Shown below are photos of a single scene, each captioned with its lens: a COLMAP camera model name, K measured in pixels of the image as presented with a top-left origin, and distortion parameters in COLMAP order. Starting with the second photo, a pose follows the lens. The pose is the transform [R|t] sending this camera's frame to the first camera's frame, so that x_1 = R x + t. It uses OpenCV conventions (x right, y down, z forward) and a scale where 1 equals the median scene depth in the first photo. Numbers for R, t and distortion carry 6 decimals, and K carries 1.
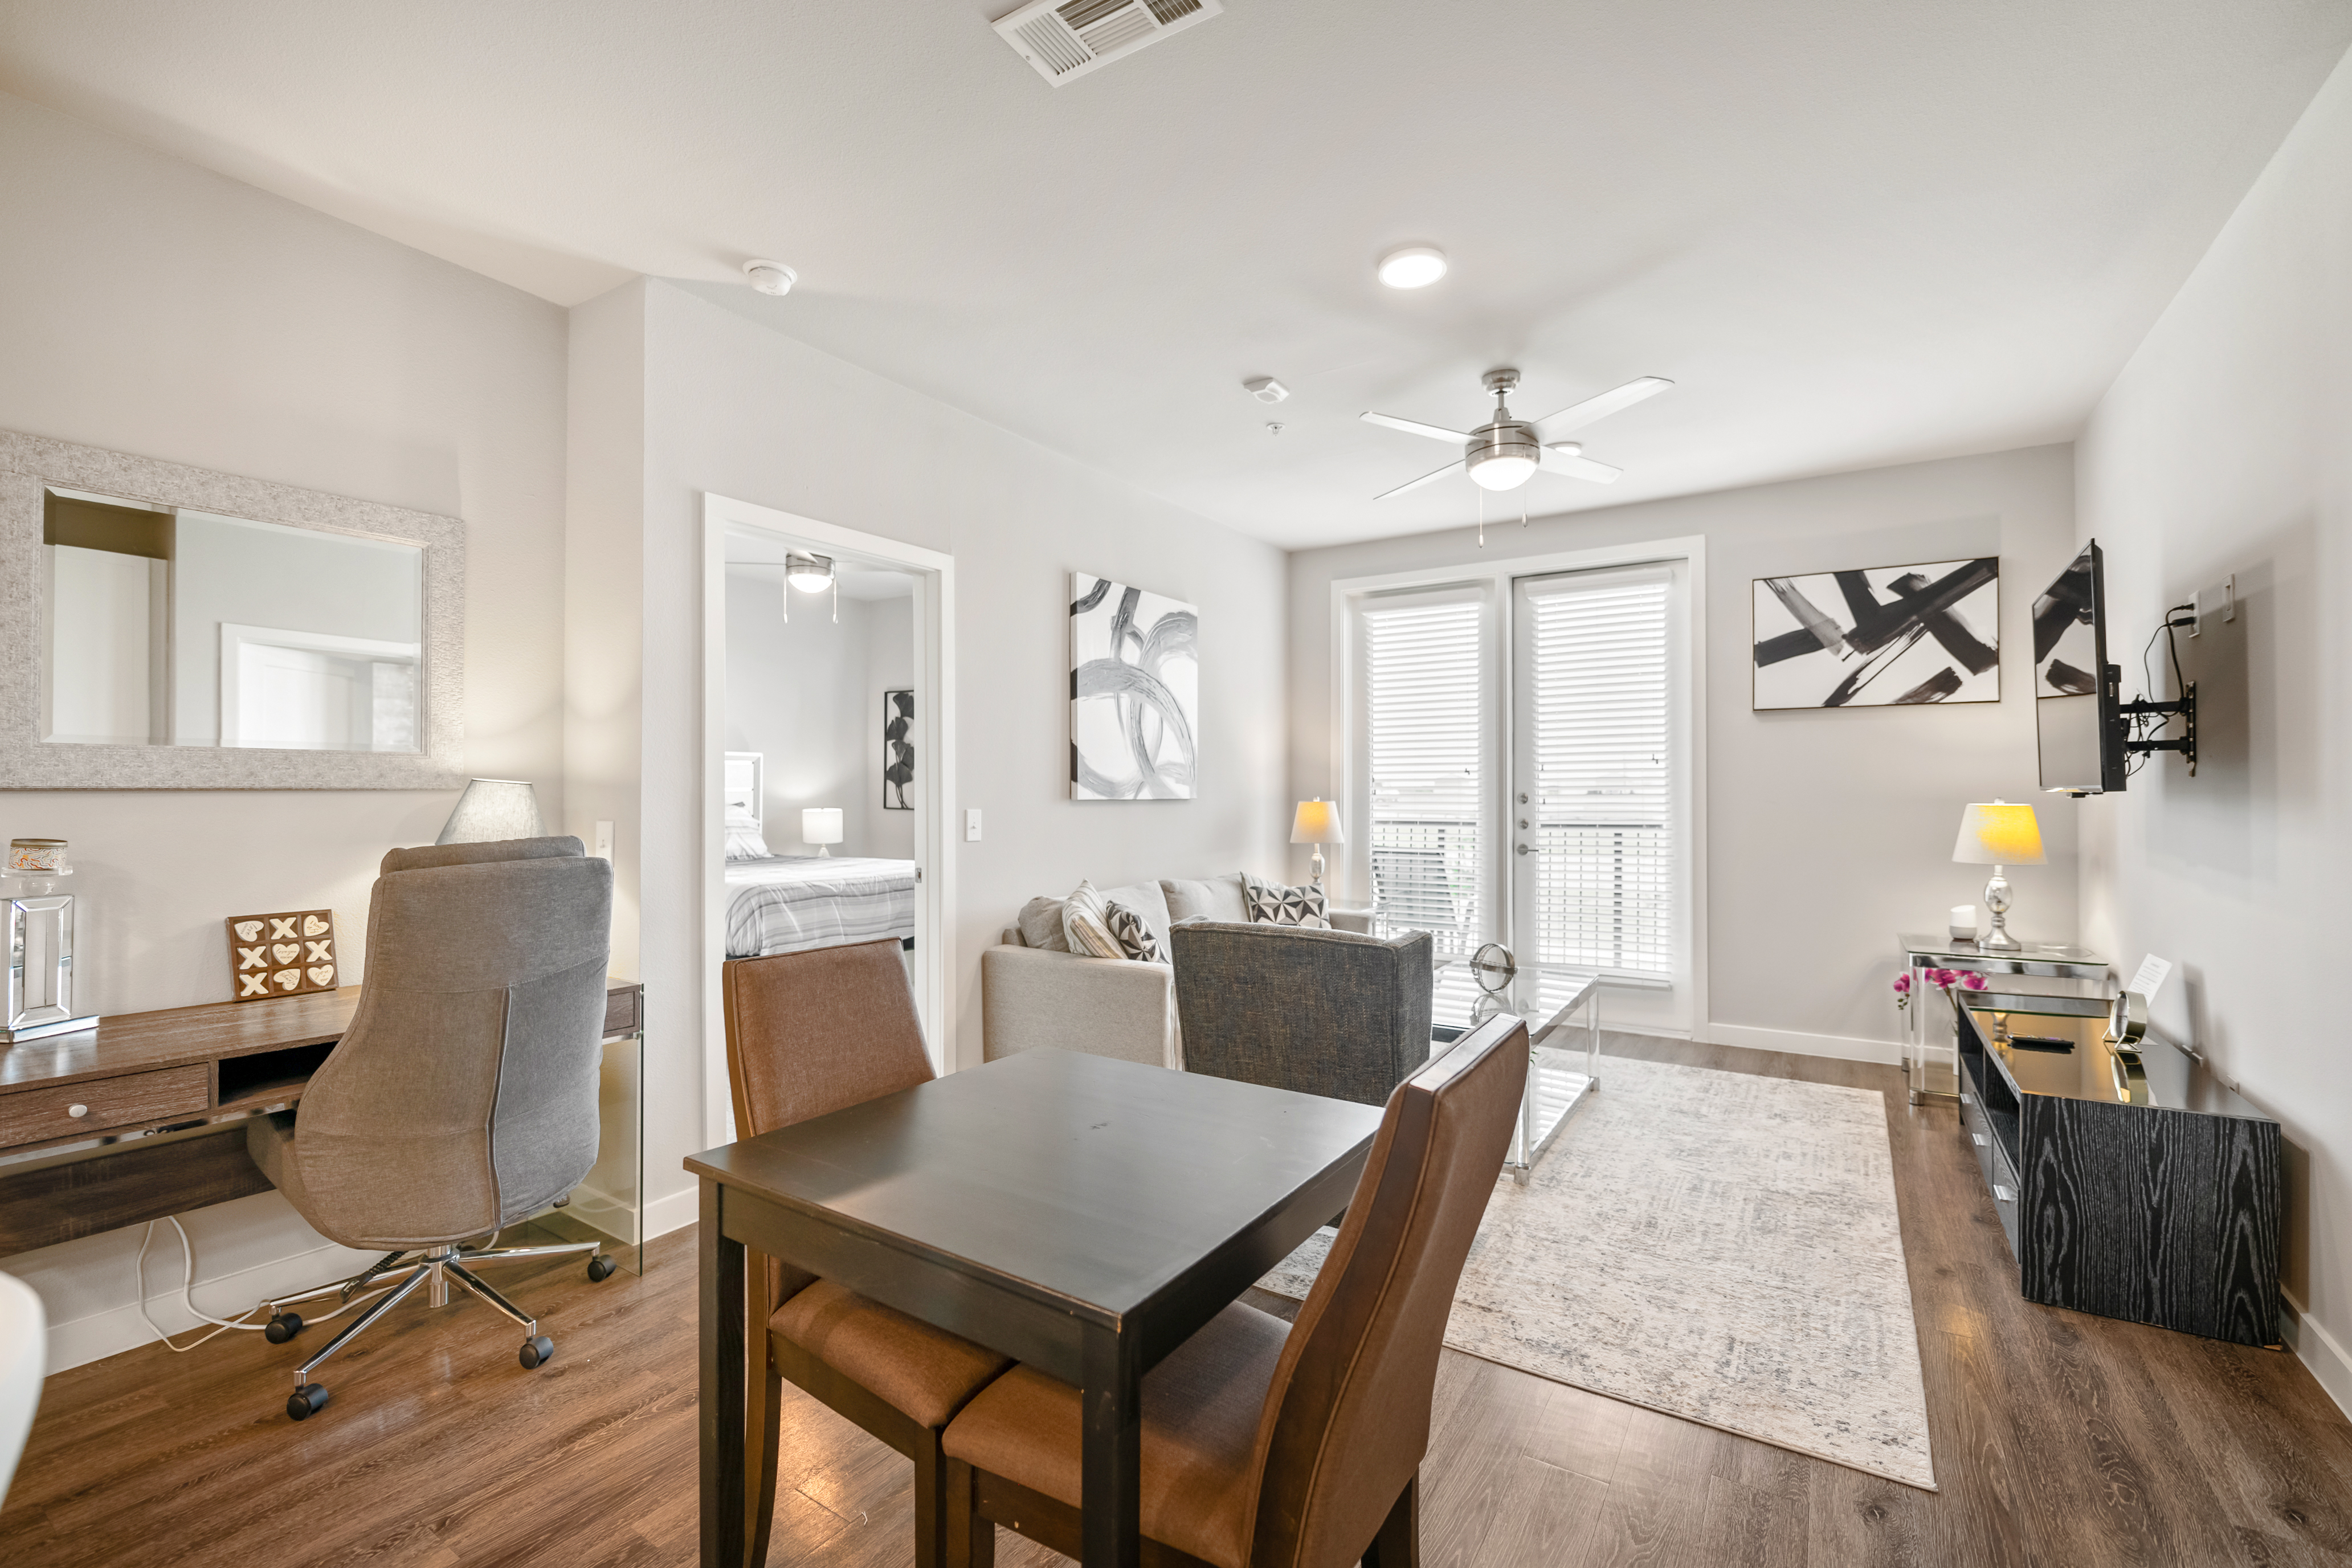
lens RADIAL K [[1006.2, 0, 1181.0], [0, 1006.2, 785.7], [0, 0, 1]] dist [-0.002029, -0.000168]
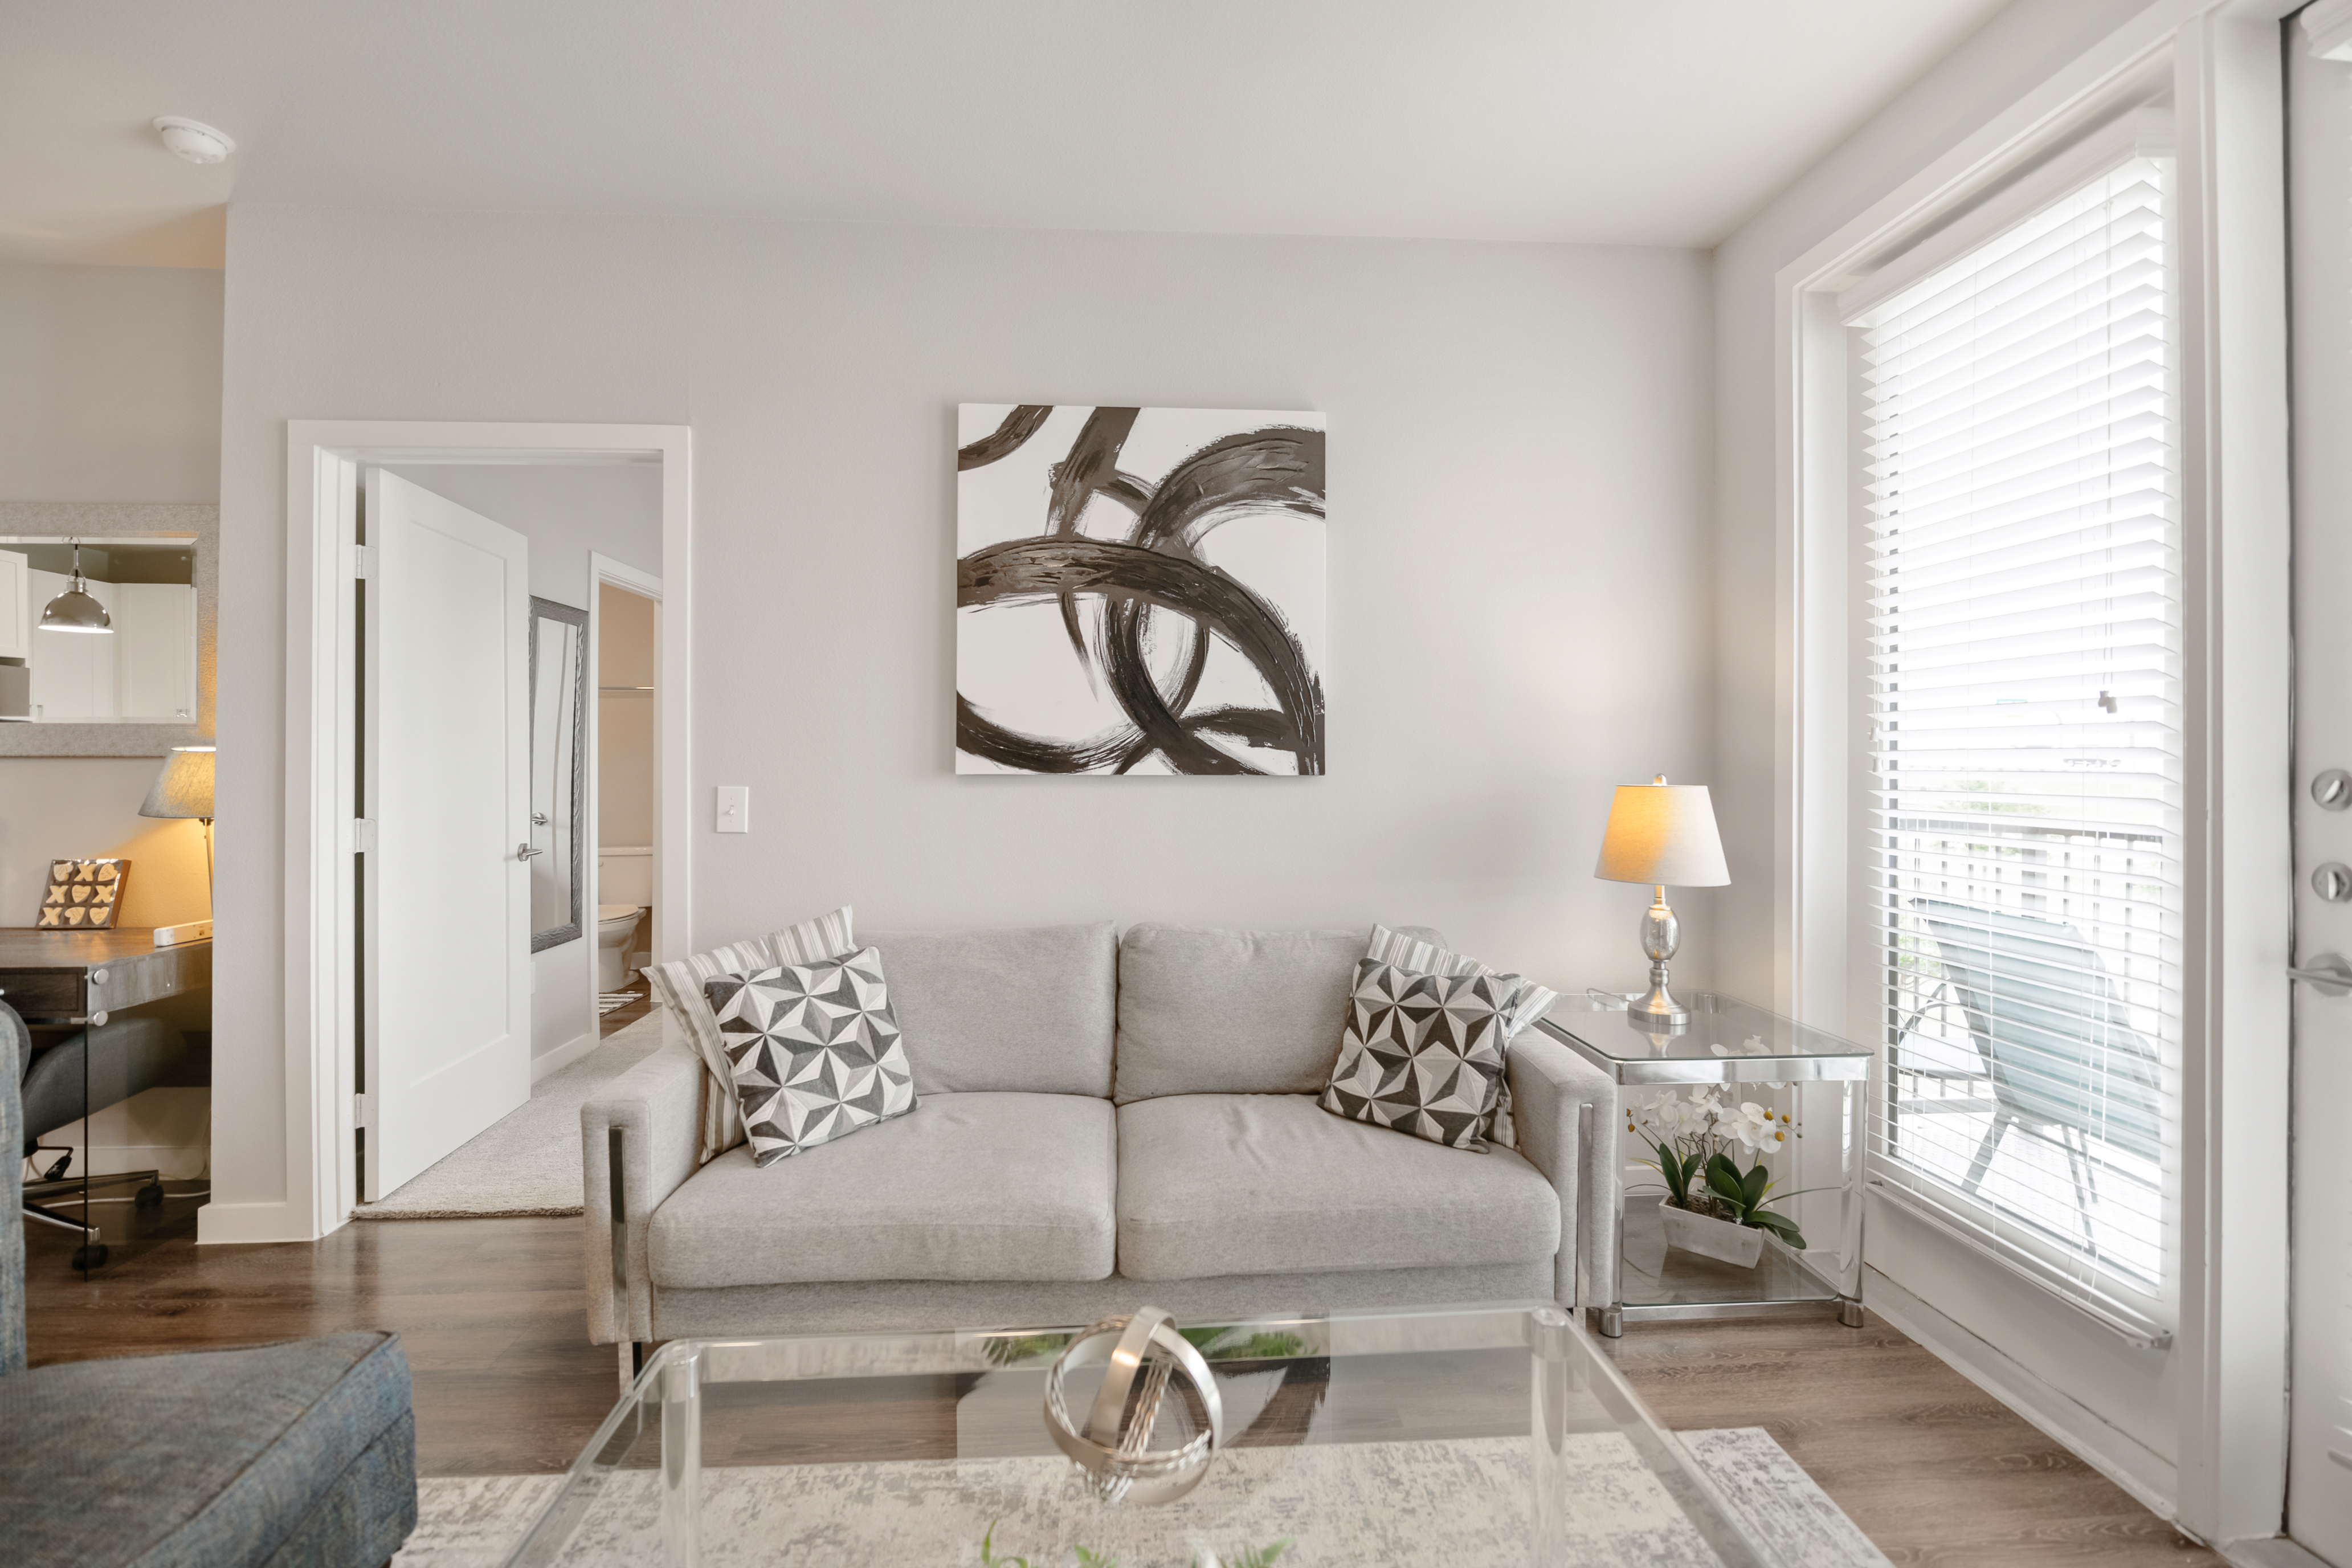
lens RADIAL K [[1013.2, 0, 1171.1], [0, 1013.2, 757.7], [0, 0, 1]] dist [-0.004862, -0.000532]
pose [[0.595511, -0.001294, -0.803346, 0.448360], [0.001759, 0.999998, -0.000307, 0.003966], [0.803345, -0.001230, 0.595513, 0.701602]]
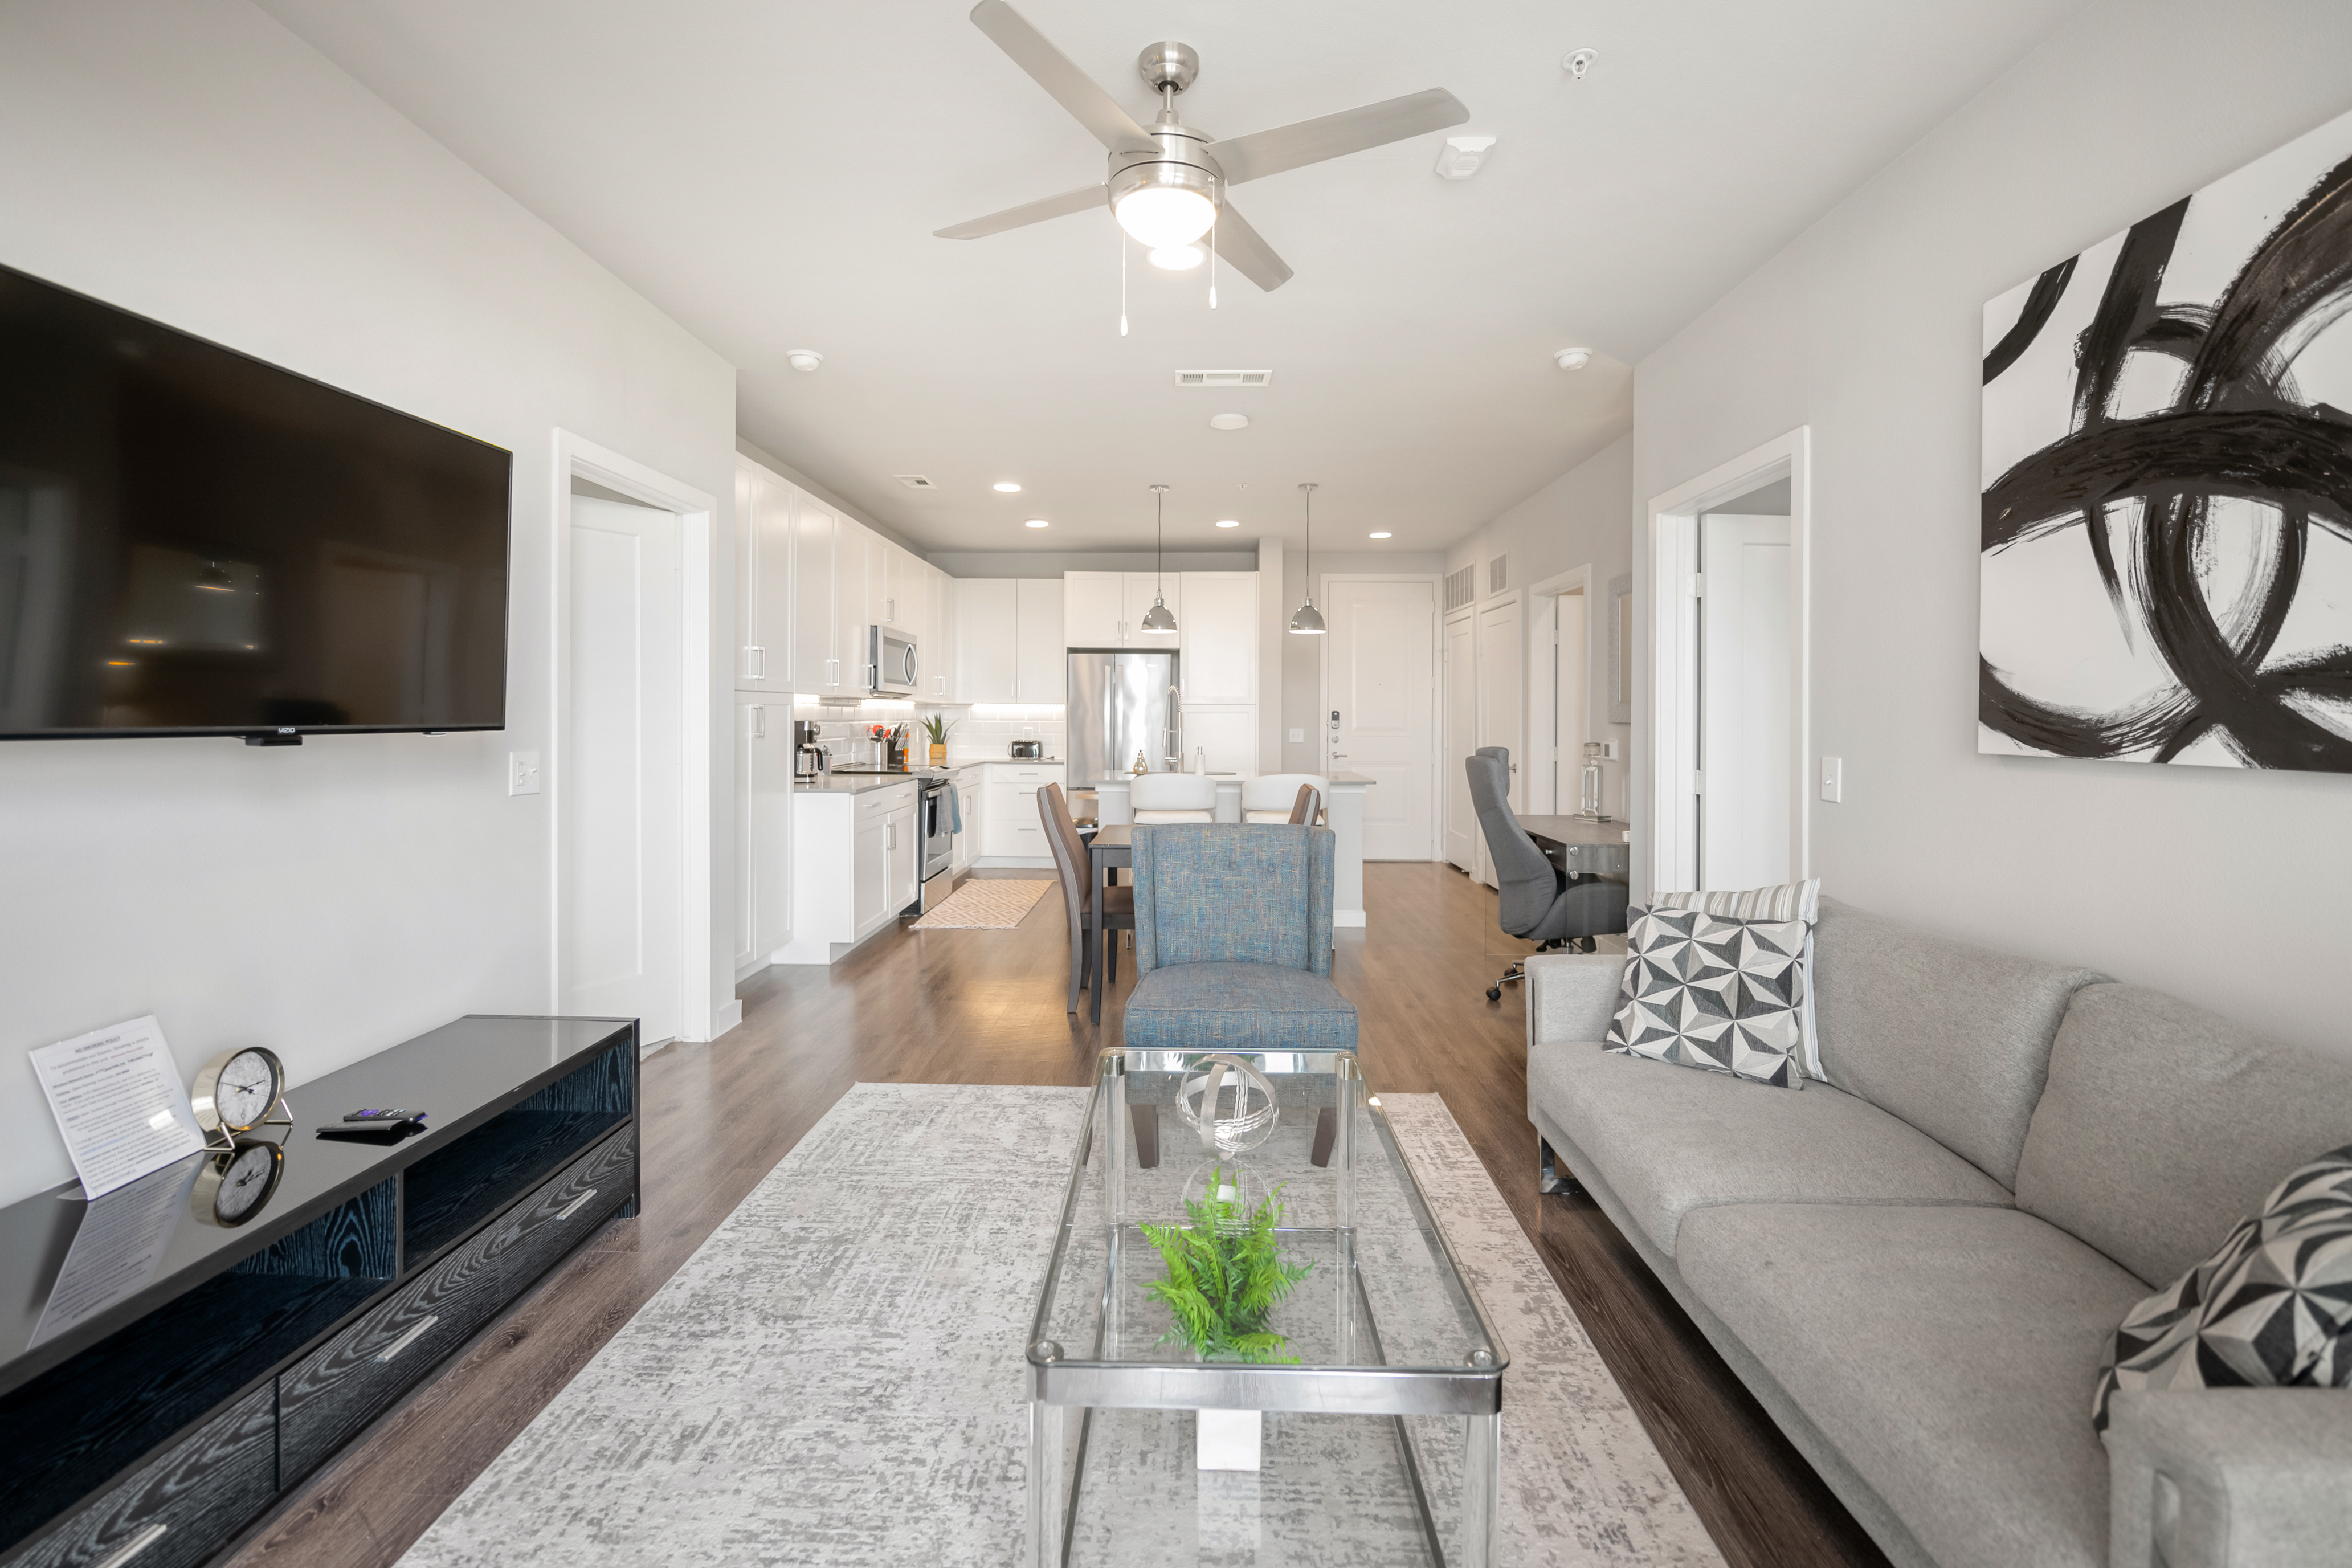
lens RADIAL K [[1029.9, 0, 1173.4], [0, 1029.9, 709.4], [0, 0, 1]] dist [-0.000600, -0.000124]
pose [[-0.856045, -0.004676, -0.516881, 0.490169], [-0.001064, 0.999973, -0.007284, -0.003931], [0.516901, -0.005686, -0.856027, 1.175520]]
